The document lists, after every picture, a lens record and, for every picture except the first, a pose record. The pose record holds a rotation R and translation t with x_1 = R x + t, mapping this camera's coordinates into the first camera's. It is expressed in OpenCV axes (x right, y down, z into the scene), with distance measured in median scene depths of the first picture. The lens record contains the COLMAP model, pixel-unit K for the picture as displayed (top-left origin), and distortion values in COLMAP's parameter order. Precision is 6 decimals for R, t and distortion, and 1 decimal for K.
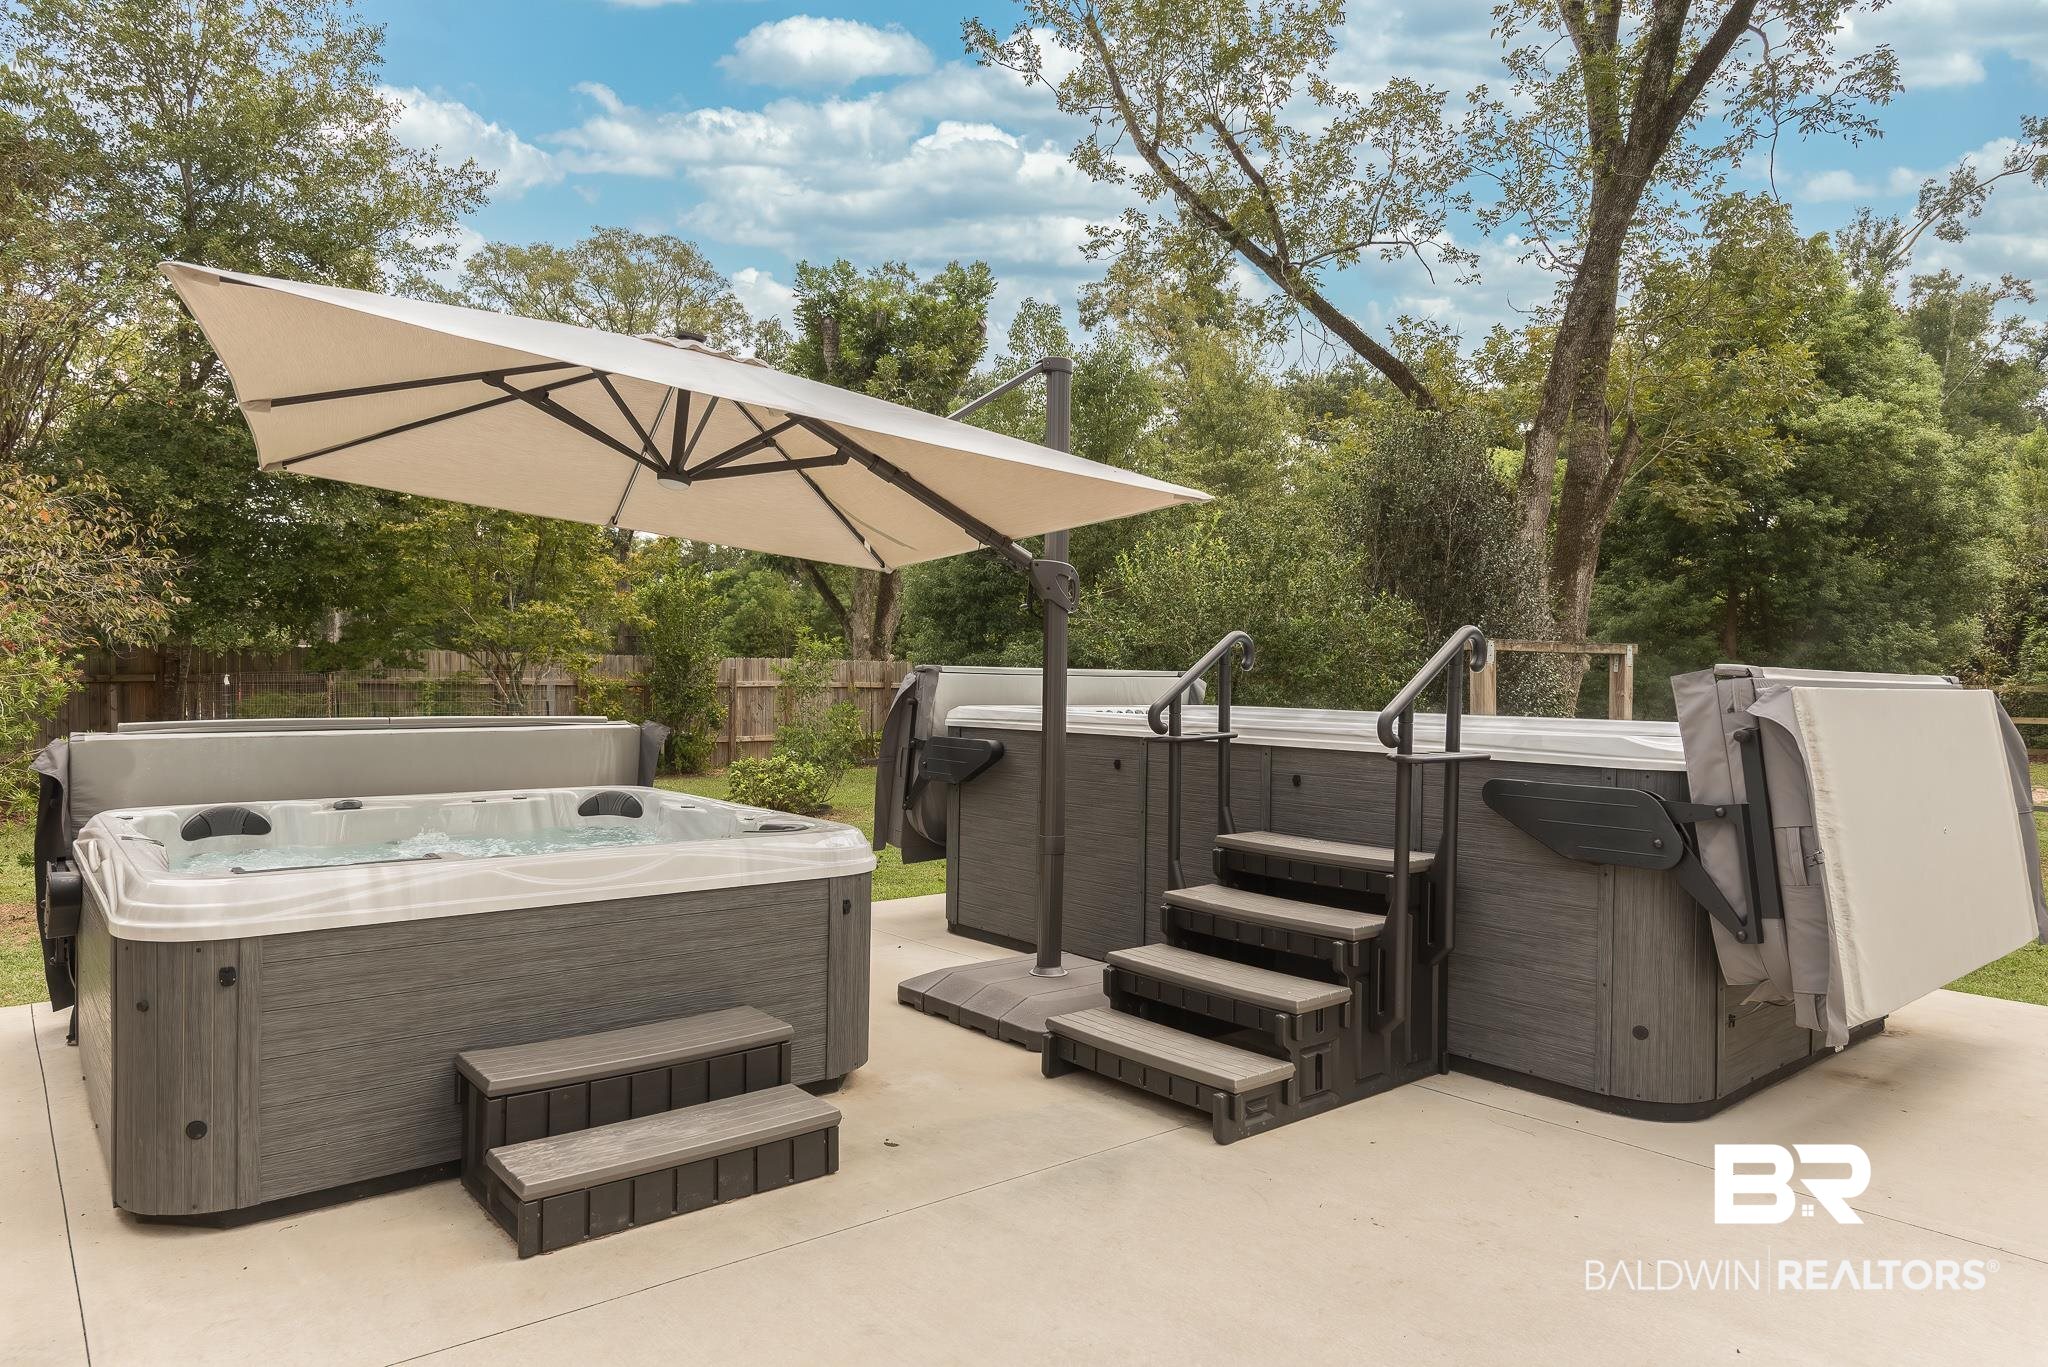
lens RADIAL K [[1262.7, 0, 1030.3], [0, 1262.7, 681.3], [0, 0, 1]] dist [-0.004502, -0.004204]
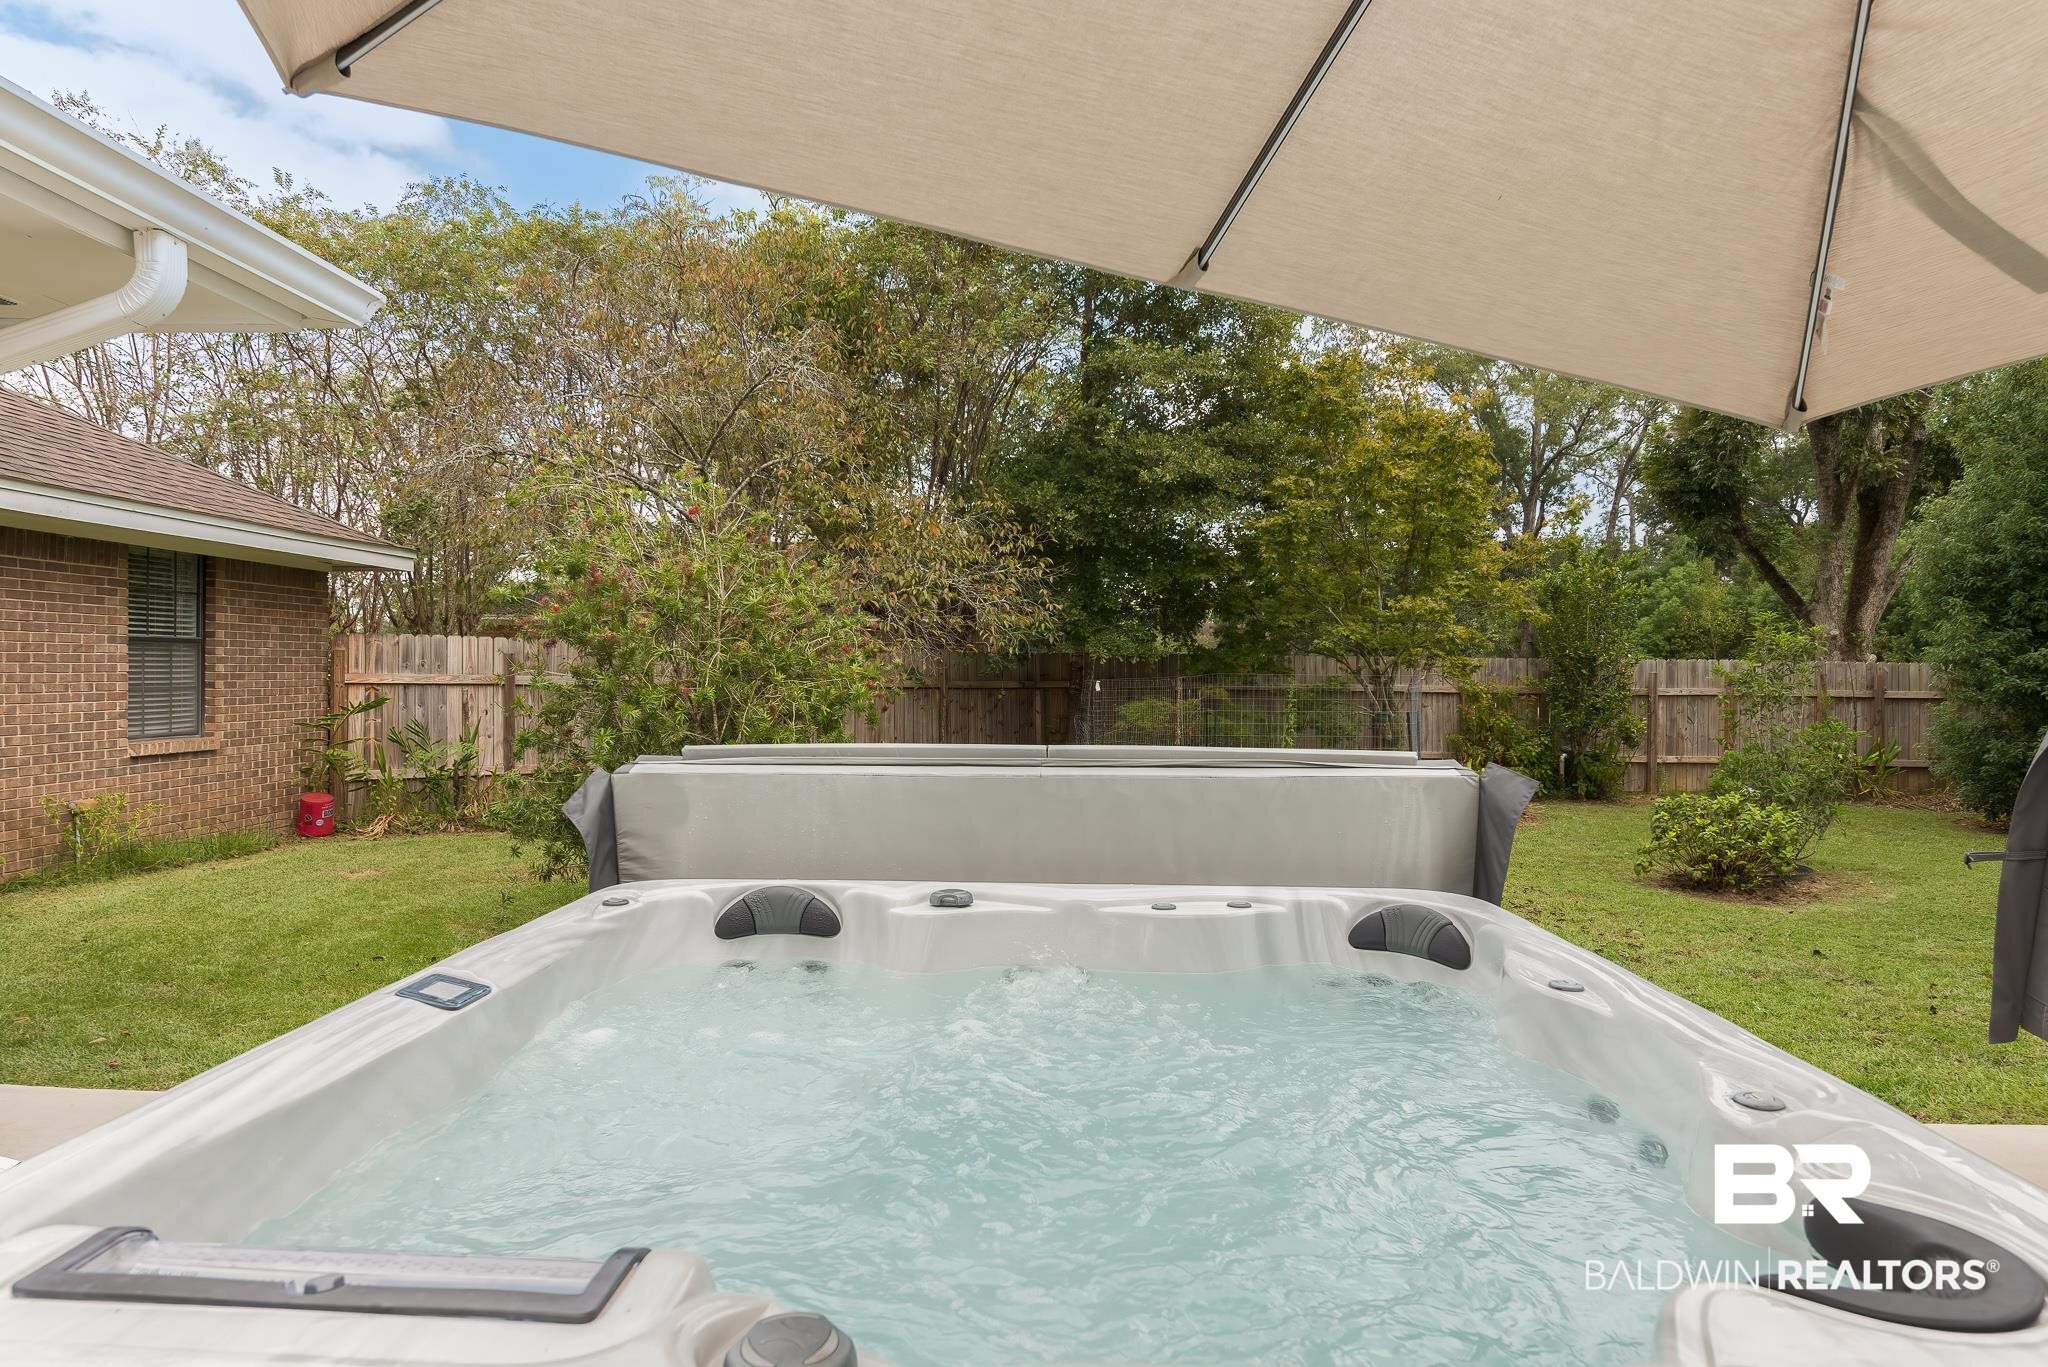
lens RADIAL K [[1184.7, 0, 1019.5], [0, 1184.7, 684.6], [0, 0, 1]] dist [-0.009691, -0.003503]
pose [[0.751469, -0.000342, -0.659769, -0.046431], [-0.001721, 0.999995, -0.002479, 0.000012], [0.659766, 0.002999, 0.751465, 0.182135]]
